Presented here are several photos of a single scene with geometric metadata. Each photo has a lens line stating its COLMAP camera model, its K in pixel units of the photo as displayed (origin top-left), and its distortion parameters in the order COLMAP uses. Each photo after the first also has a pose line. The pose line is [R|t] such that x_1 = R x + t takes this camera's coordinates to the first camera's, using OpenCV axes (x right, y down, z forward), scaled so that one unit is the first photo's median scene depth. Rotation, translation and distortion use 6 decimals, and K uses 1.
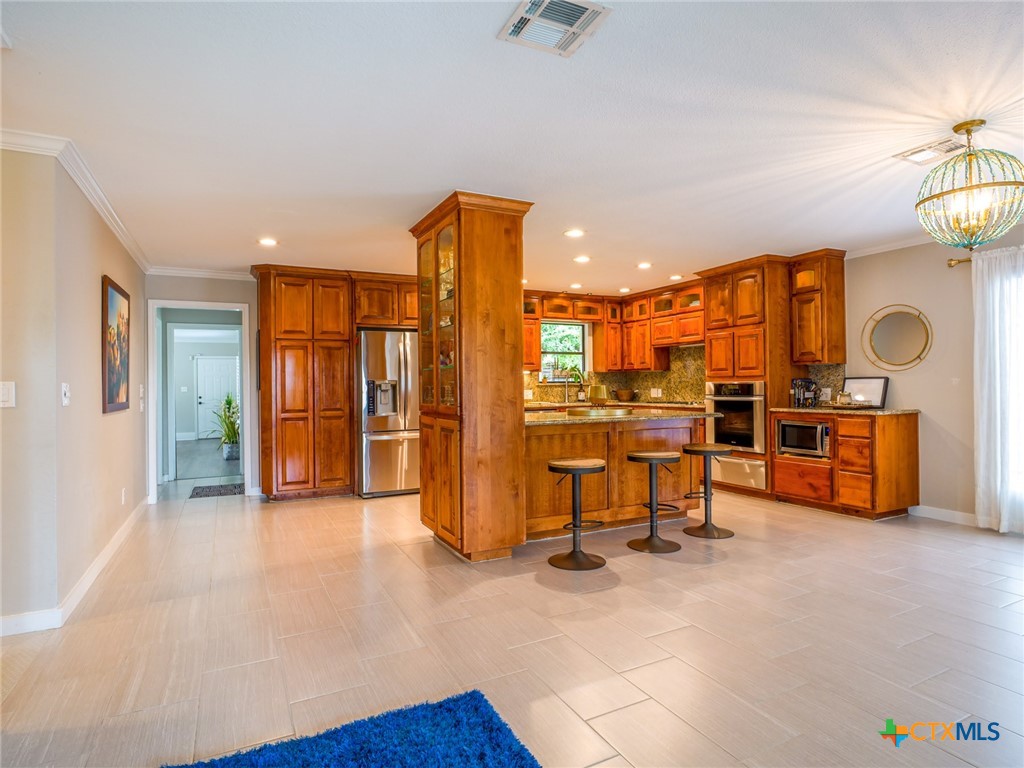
lens RADIAL K [[565.6, 0, 512.0], [0, 565.6, 384.0], [0, 0, 1]] dist [-0.021514, 0.000172]
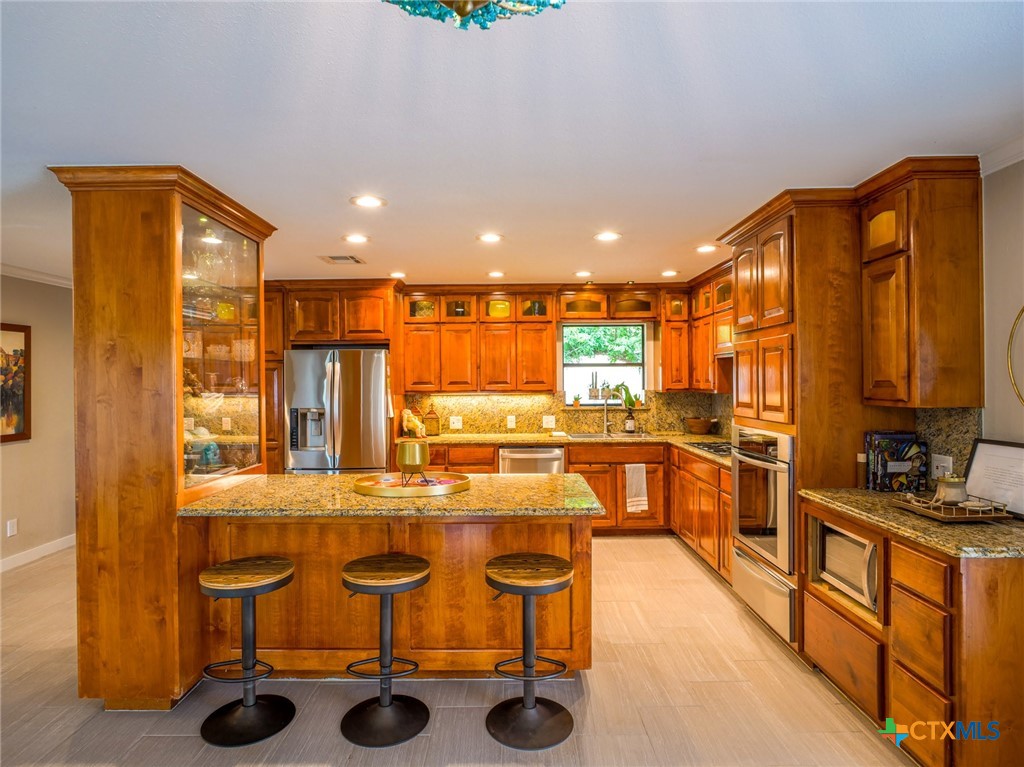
lens RADIAL K [[565.6, 0, 512.0], [0, 565.6, 383.5], [0, 0, 1]] dist [-0.021514, 0.000172]
pose [[0.891802, 0.008001, -0.452355, 0.438040], [-0.001227, 0.999883, 0.015265, -0.058886], [0.452424, -0.013058, 0.891707, 0.408180]]
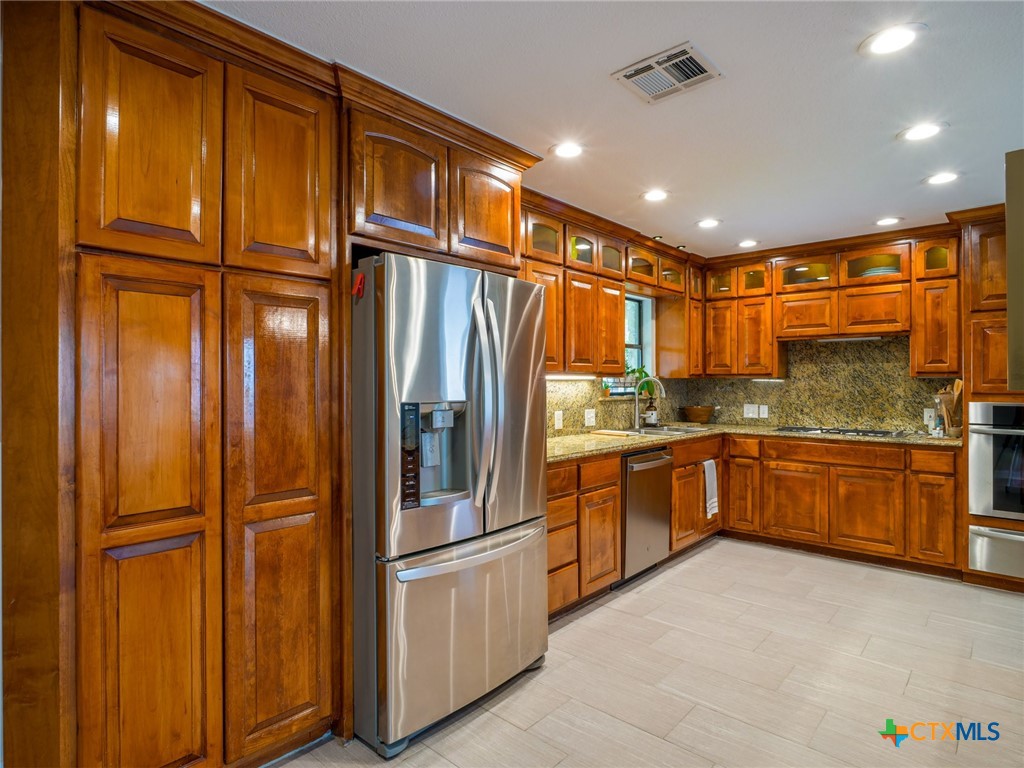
lens RADIAL K [[561.4, 0, 512.0], [0, 561.4, 384.0], [0, 0, 1]] dist [-0.014054, 0.000218]
pose [[0.933109, 0.009389, 0.359472, -0.324192], [-0.011151, 0.999934, 0.002826, -0.019852], [-0.359421, -0.006646, 0.933152, 0.689175]]
